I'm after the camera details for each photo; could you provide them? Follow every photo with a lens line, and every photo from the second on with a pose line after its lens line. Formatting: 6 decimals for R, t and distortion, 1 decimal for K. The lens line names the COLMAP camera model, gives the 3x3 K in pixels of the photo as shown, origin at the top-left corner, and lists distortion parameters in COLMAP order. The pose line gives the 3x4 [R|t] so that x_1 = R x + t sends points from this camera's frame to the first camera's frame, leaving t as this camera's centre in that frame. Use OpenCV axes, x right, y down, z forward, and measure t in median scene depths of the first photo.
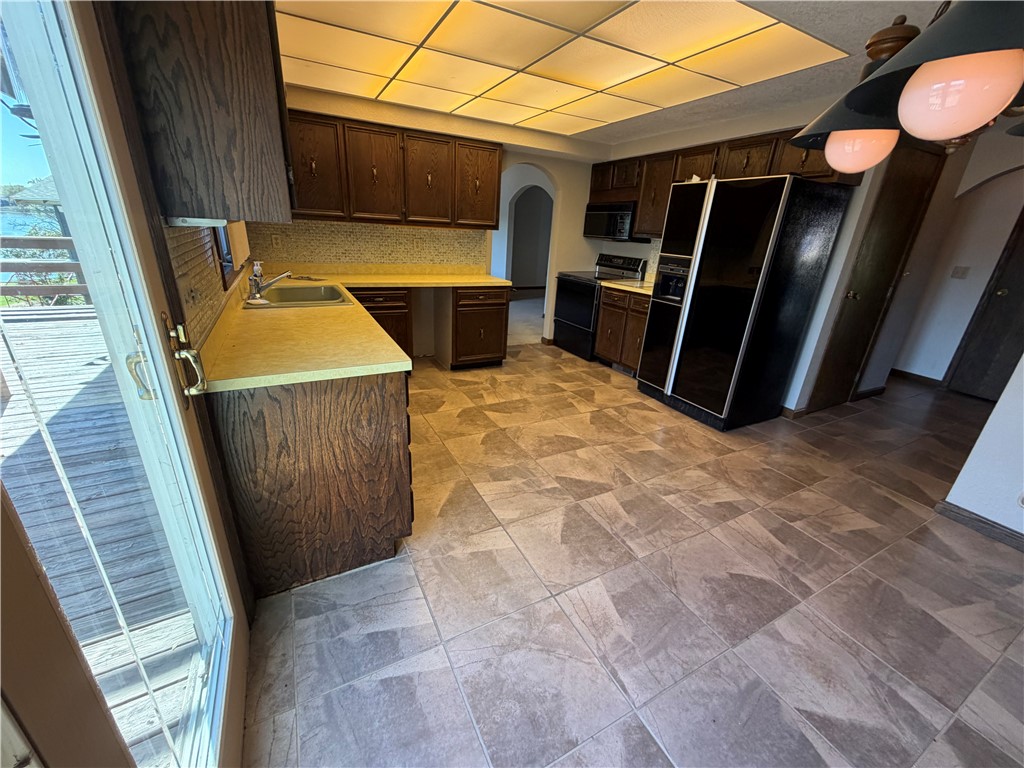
lens RADIAL K [[407.4, 0, 510.0], [0, 407.4, 384.1], [0, 0, 1]] dist [0.000367, -0.000023]
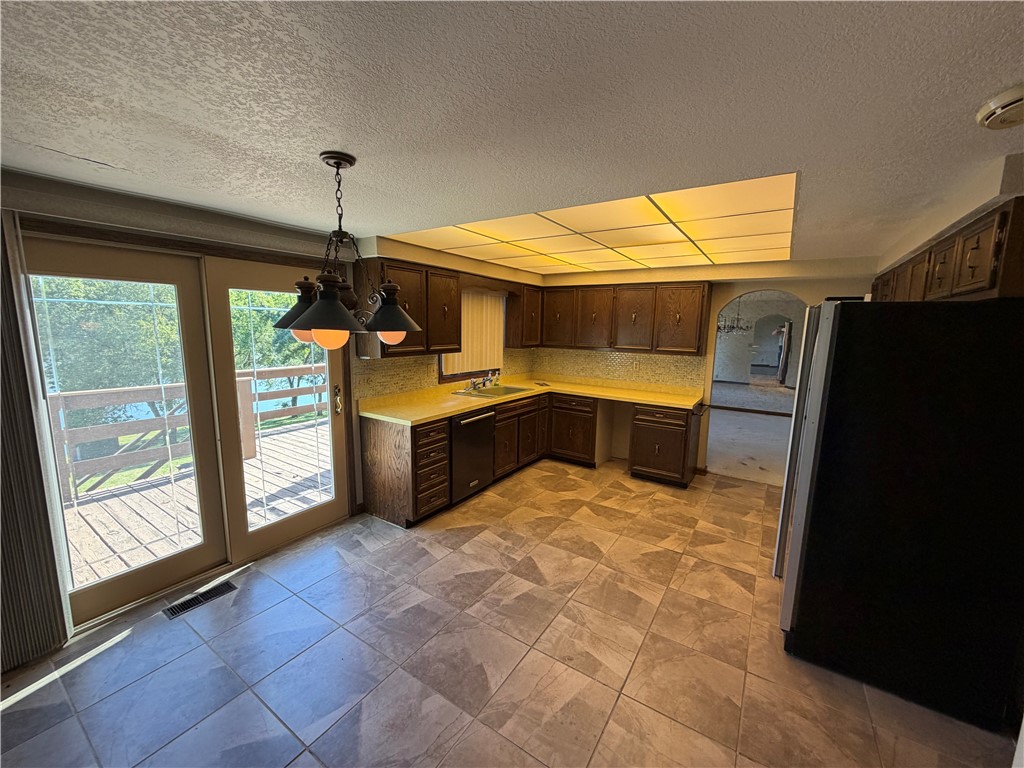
lens RADIAL K [[407.4, 0, 510.0], [0, 407.4, 384.1], [0, 0, 1]] dist [0.000367, -0.000023]
pose [[0.480731, 0.081013, -0.873118, 0.821096], [-0.307315, 0.948135, -0.081232, -0.102749], [0.821252, 0.307373, 0.480694, 0.170454]]
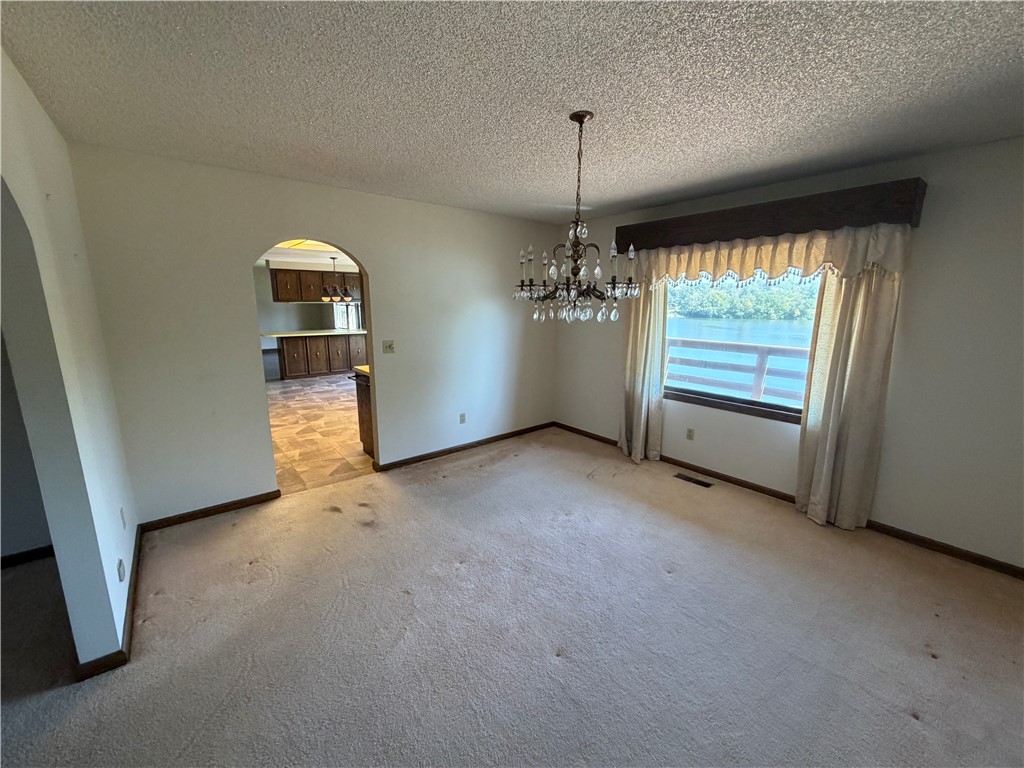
lens RADIAL K [[407.4, 0, 510.0], [0, 407.4, 384.1], [0, 0, 1]] dist [0.000367, -0.000023]
pose [[-0.978170, -0.020647, -0.206777, -0.216152], [-0.128281, 0.842819, 0.522685, -1.023341], [0.163484, 0.537801, -0.827069, 2.458574]]
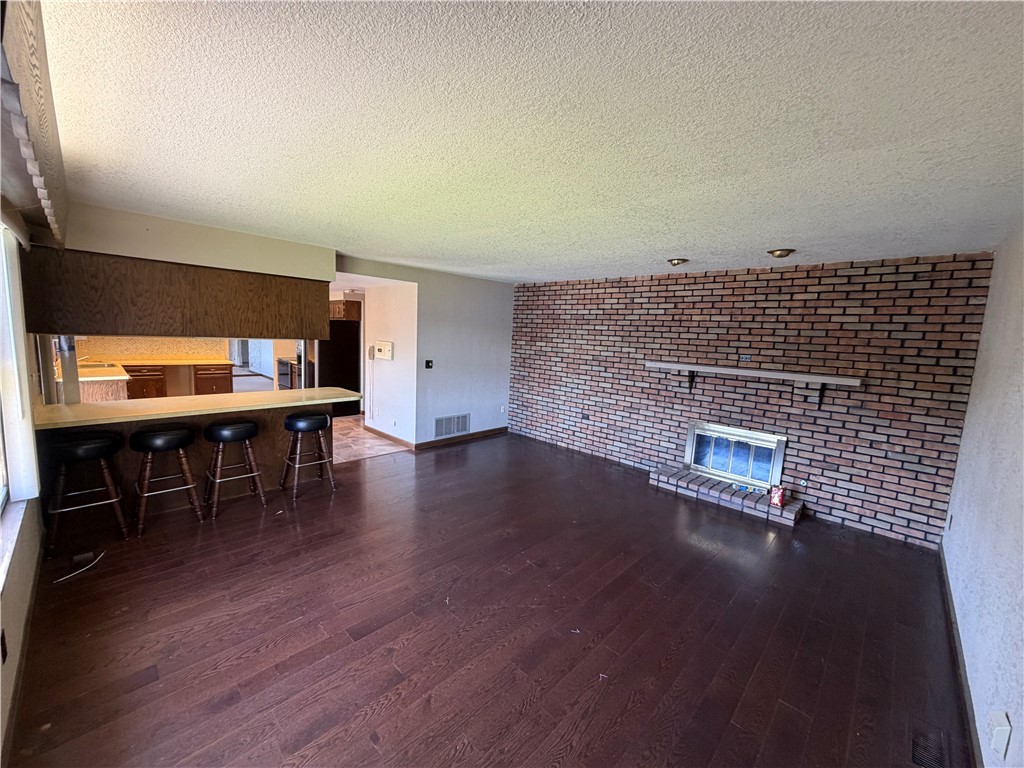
lens RADIAL K [[407.4, 0, 510.0], [0, 407.4, 384.1], [0, 0, 1]] dist [0.000367, -0.000023]
pose [[0.950295, -0.049550, 0.307382, 0.822193], [0.118107, 0.970835, -0.208641, 0.517956], [-0.288079, 0.234574, 0.928432, -1.452743]]
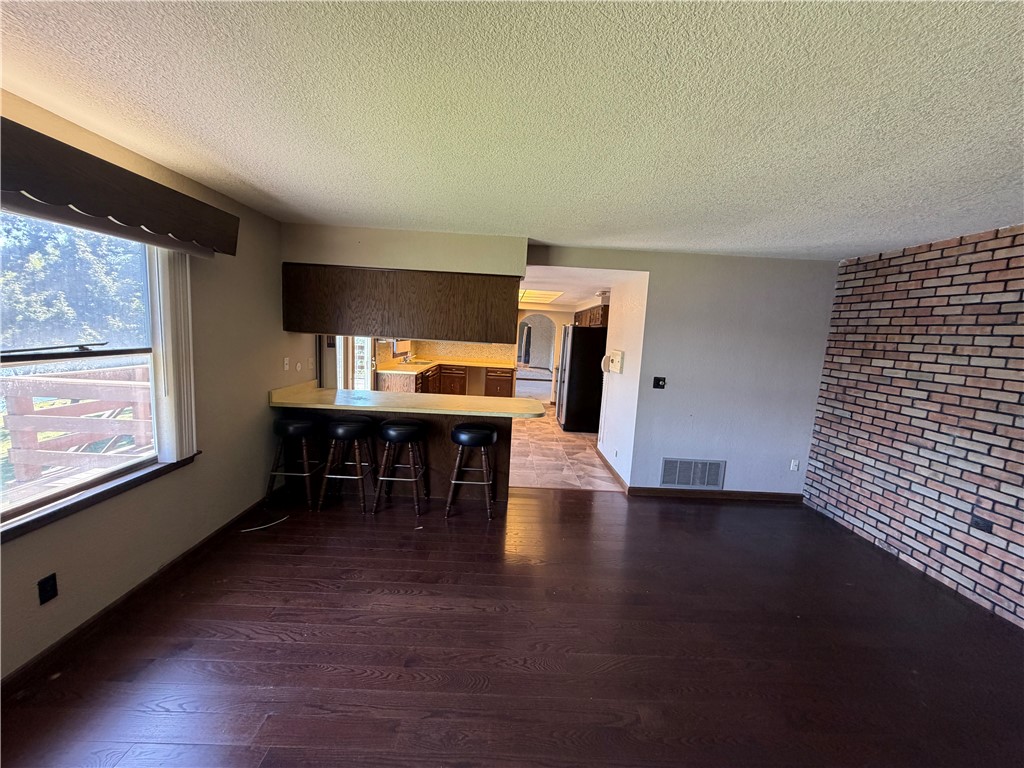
lens RADIAL K [[407.4, 0, 510.0], [0, 407.4, 384.1], [0, 0, 1]] dist [0.000367, -0.000023]
pose [[0.890278, 0.052699, -0.452359, 1.196373], [-0.169058, 0.960552, -0.220816, 0.391478], [0.422877, 0.273062, 0.864067, -1.038724]]
